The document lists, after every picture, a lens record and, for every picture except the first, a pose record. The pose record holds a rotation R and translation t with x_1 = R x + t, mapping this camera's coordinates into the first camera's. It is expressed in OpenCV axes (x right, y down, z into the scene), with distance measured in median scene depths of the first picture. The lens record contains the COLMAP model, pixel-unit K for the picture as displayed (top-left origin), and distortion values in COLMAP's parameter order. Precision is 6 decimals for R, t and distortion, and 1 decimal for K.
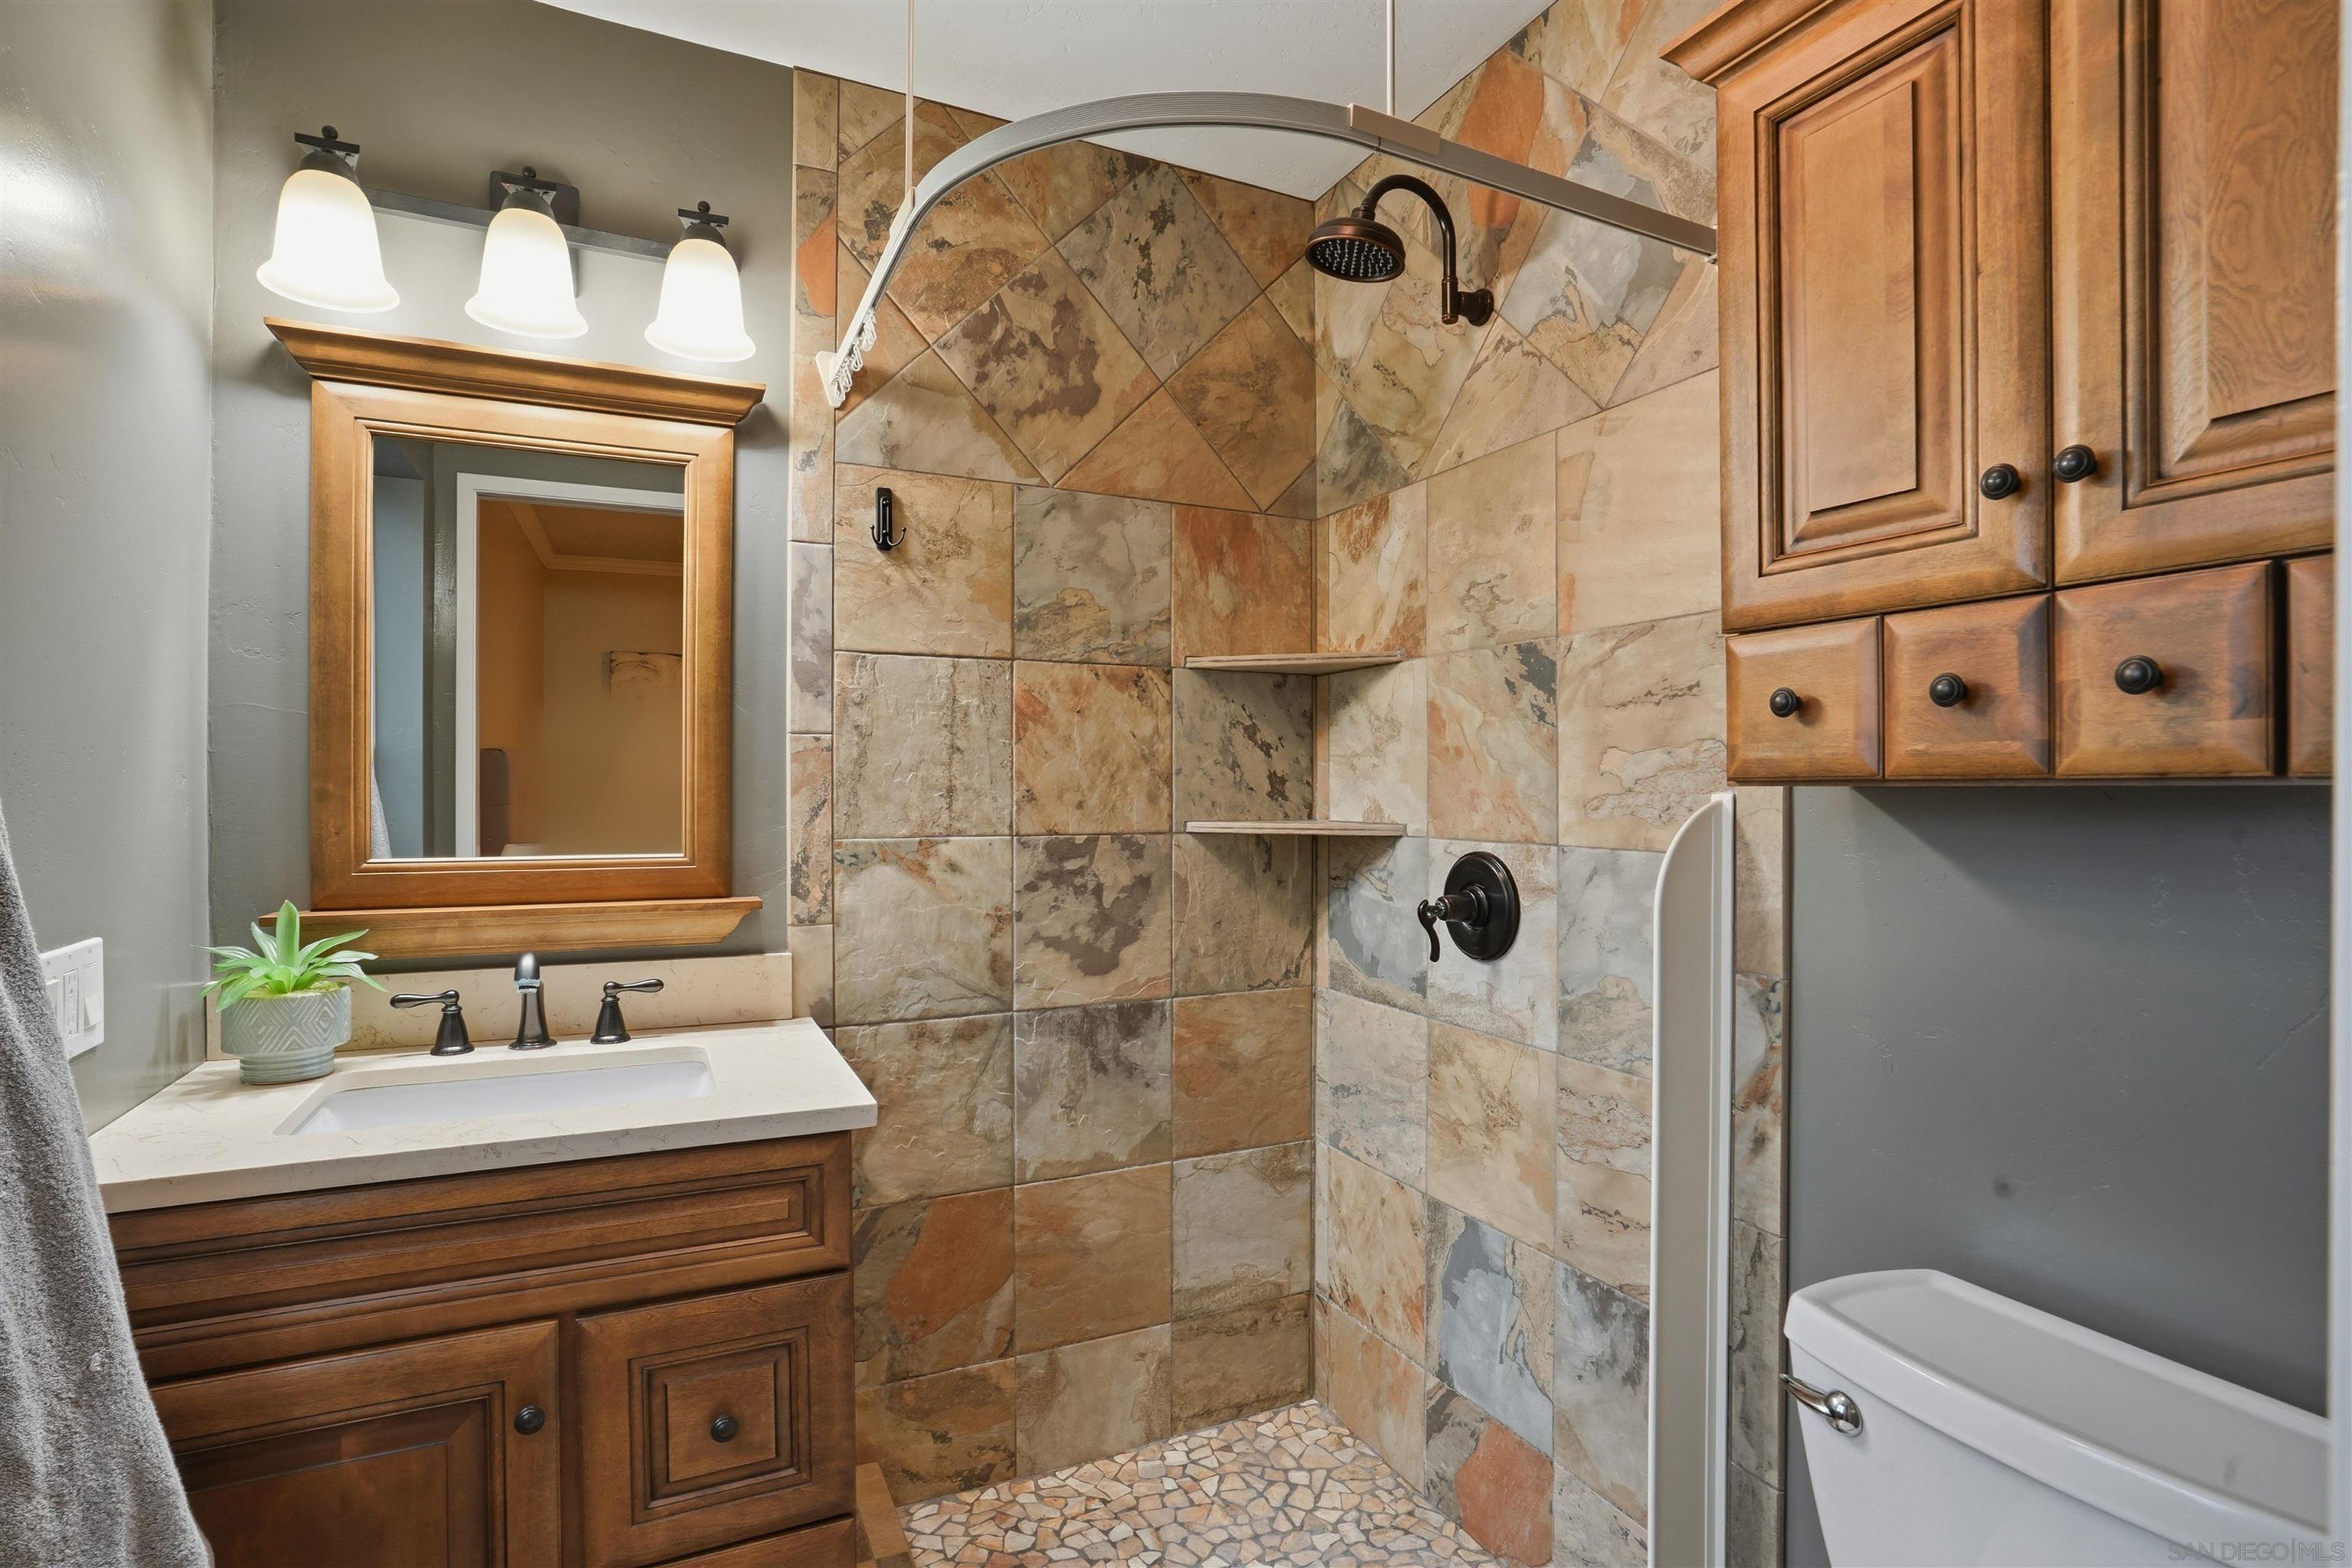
lens RADIAL K [[1183.8, 0, 1192.0], [0, 1183.8, 786.0], [0, 0, 1]] dist [-0.005795, 0.015575]
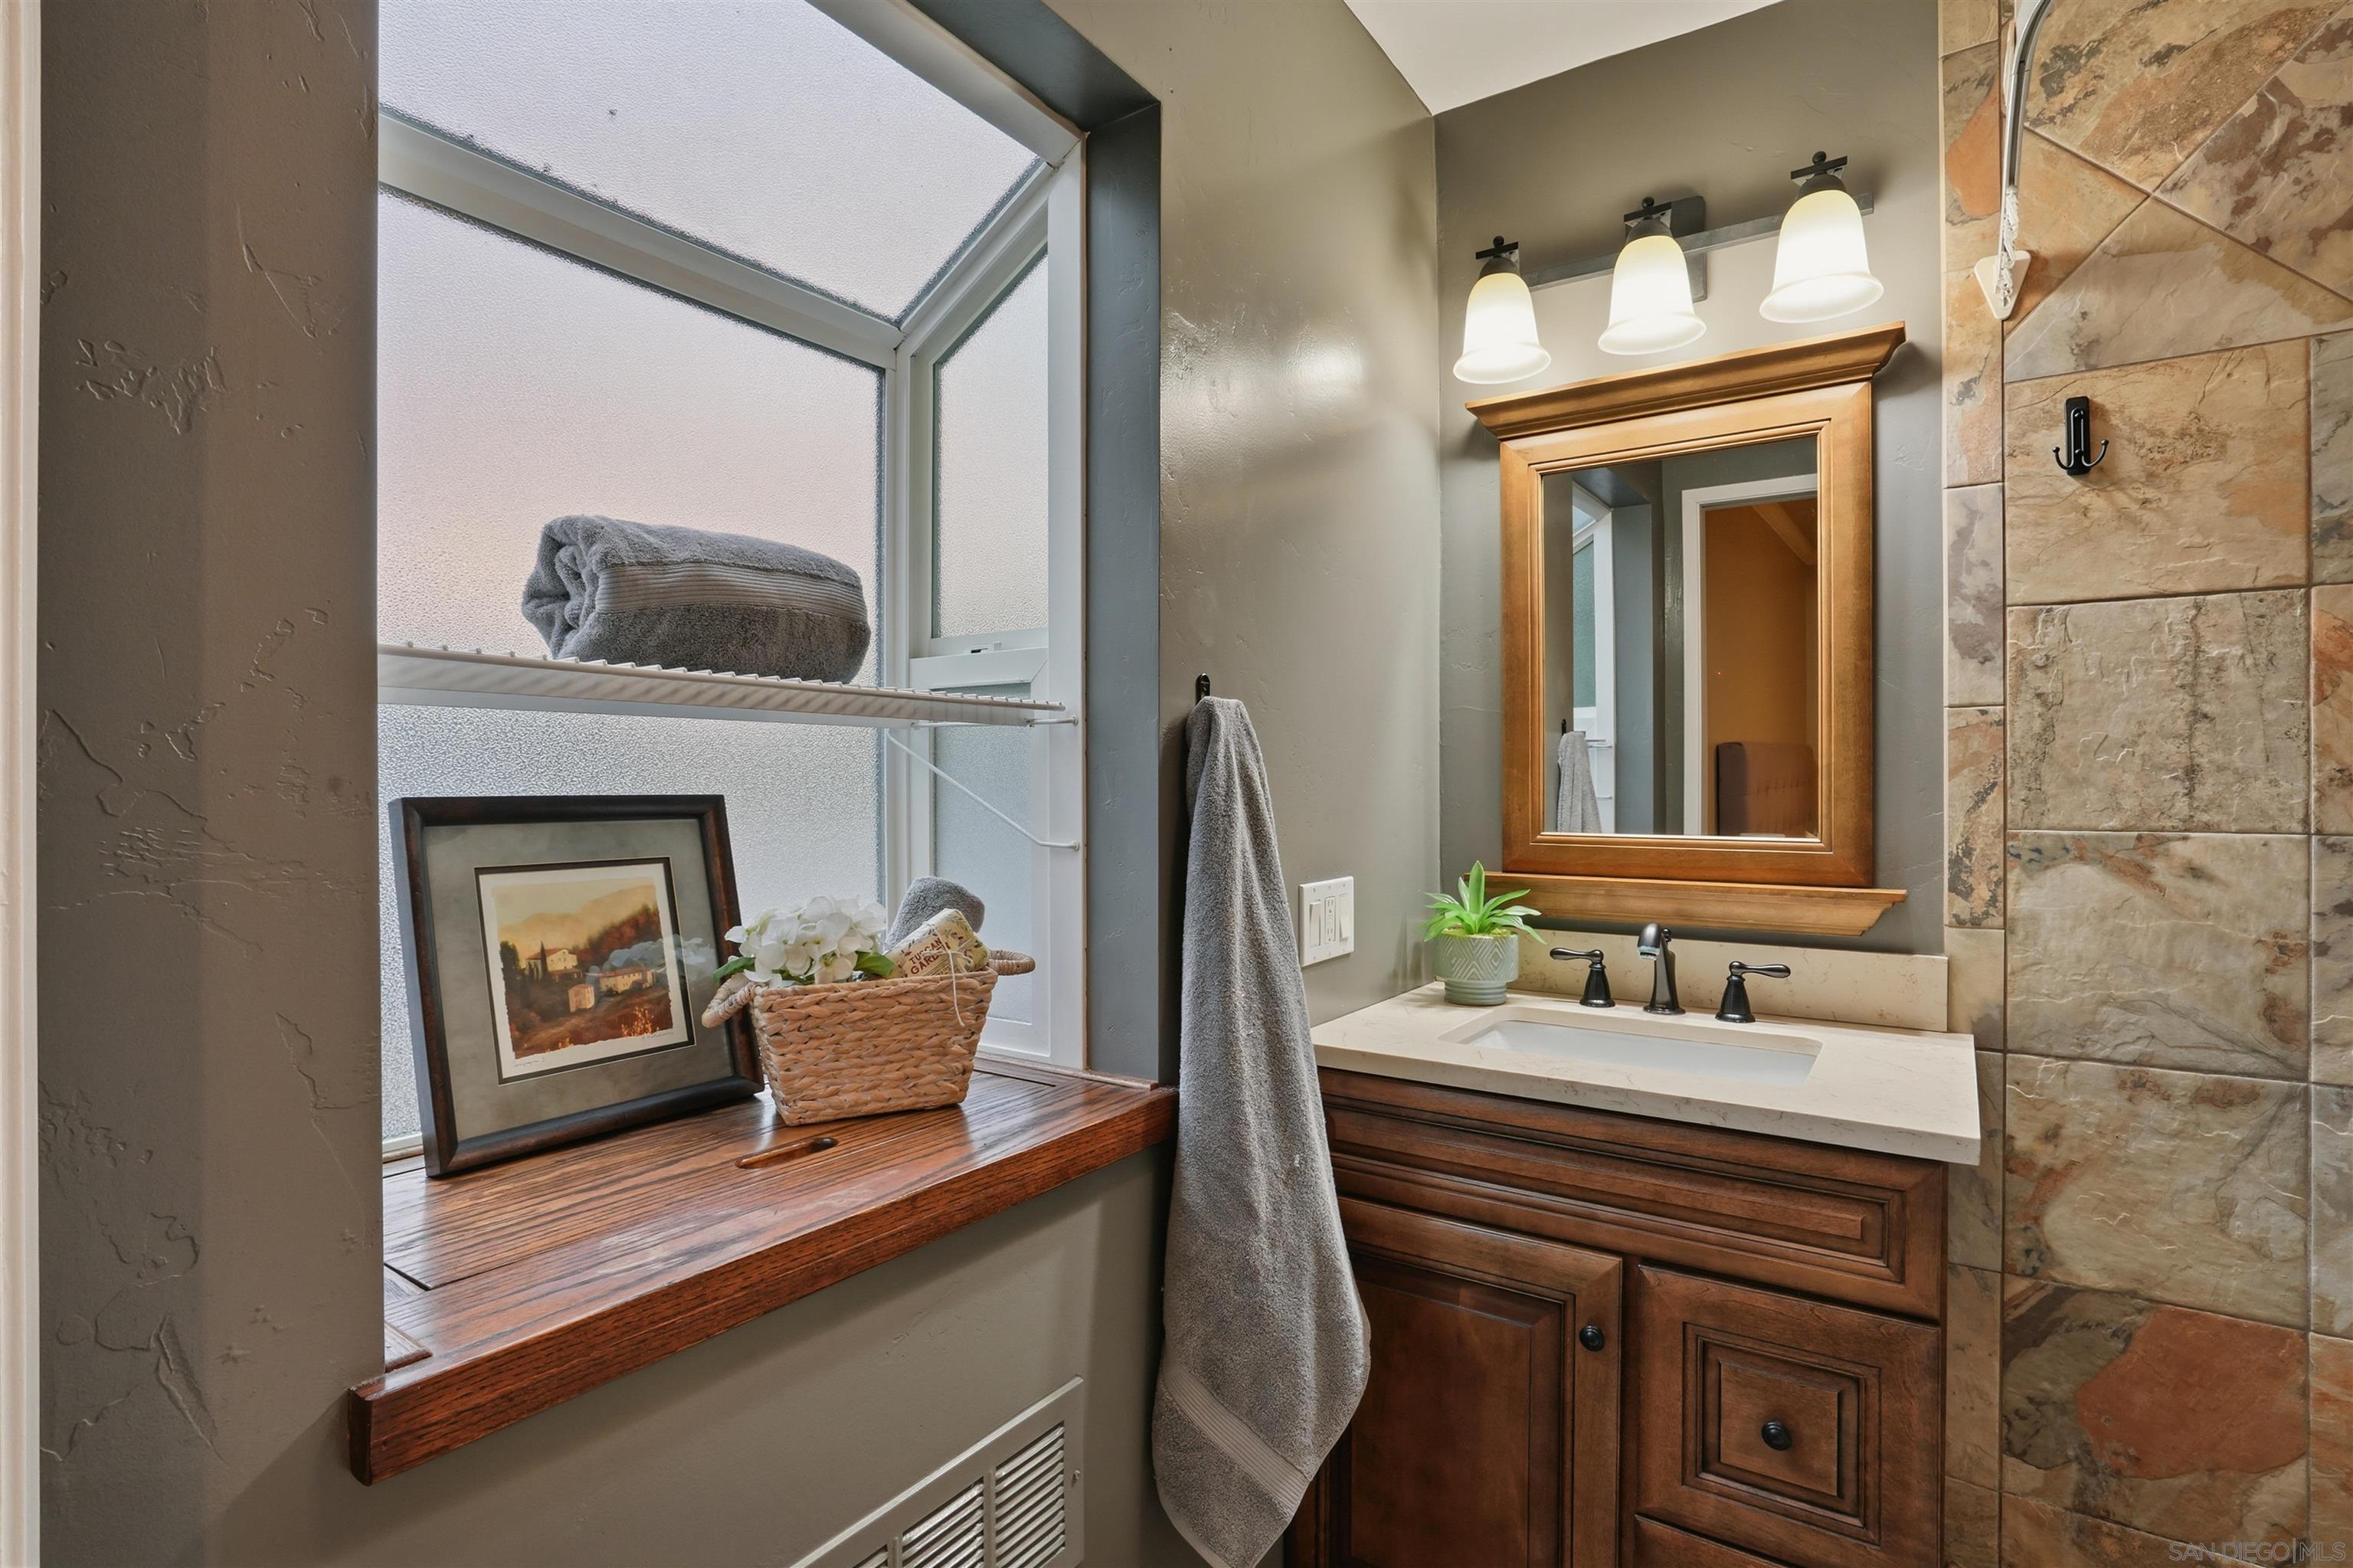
lens RADIAL K [[1184.4, 0, 1192.9], [0, 1184.4, 774.6], [0, 0, 1]] dist [-0.005795, 0.015575]
pose [[0.528048, -0.010272, -0.849152, 0.124575], [0.002787, 0.999942, -0.010362, 0.014698], [0.849210, 0.003105, 0.528047, 0.069841]]
